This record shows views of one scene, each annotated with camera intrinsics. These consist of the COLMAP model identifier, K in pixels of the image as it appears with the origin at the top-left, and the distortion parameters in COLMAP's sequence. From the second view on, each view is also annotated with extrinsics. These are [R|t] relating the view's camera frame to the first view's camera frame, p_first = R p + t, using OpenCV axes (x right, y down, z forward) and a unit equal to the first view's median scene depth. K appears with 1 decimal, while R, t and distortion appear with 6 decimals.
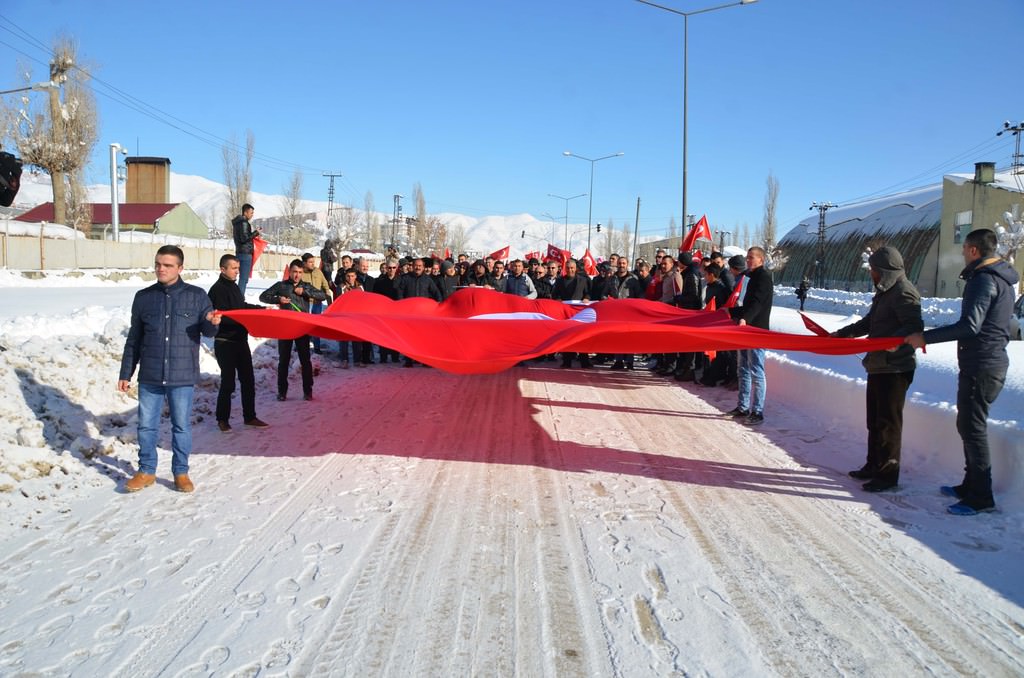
lens RADIAL K [[845.6, 0, 512.0], [0, 845.6, 339.0], [0, 0, 1]] dist [-0.183195, 0.264443]
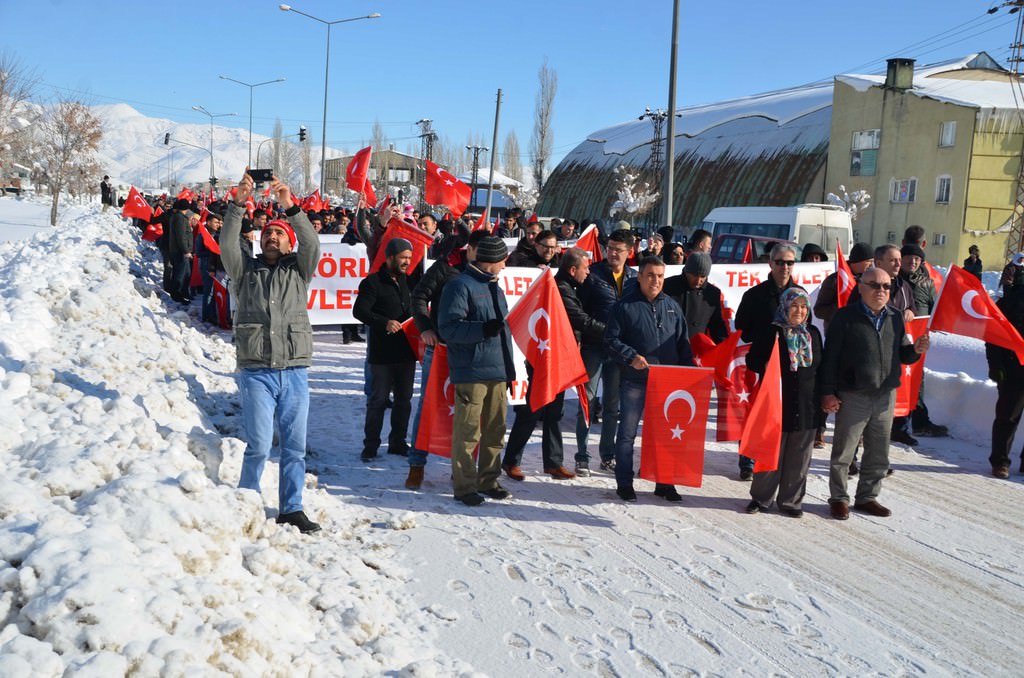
lens RADIAL K [[1186.2, 0, 512.0], [0, 1186.2, 339.0], [0, 0, 1]] dist [-0.013378, 0.604953]
pose [[0.944323, -0.013570, 0.328739, -0.066422], [0.000867, 0.999248, 0.038757, -0.017946], [-0.329017, -0.036314, 0.943625, 0.135533]]
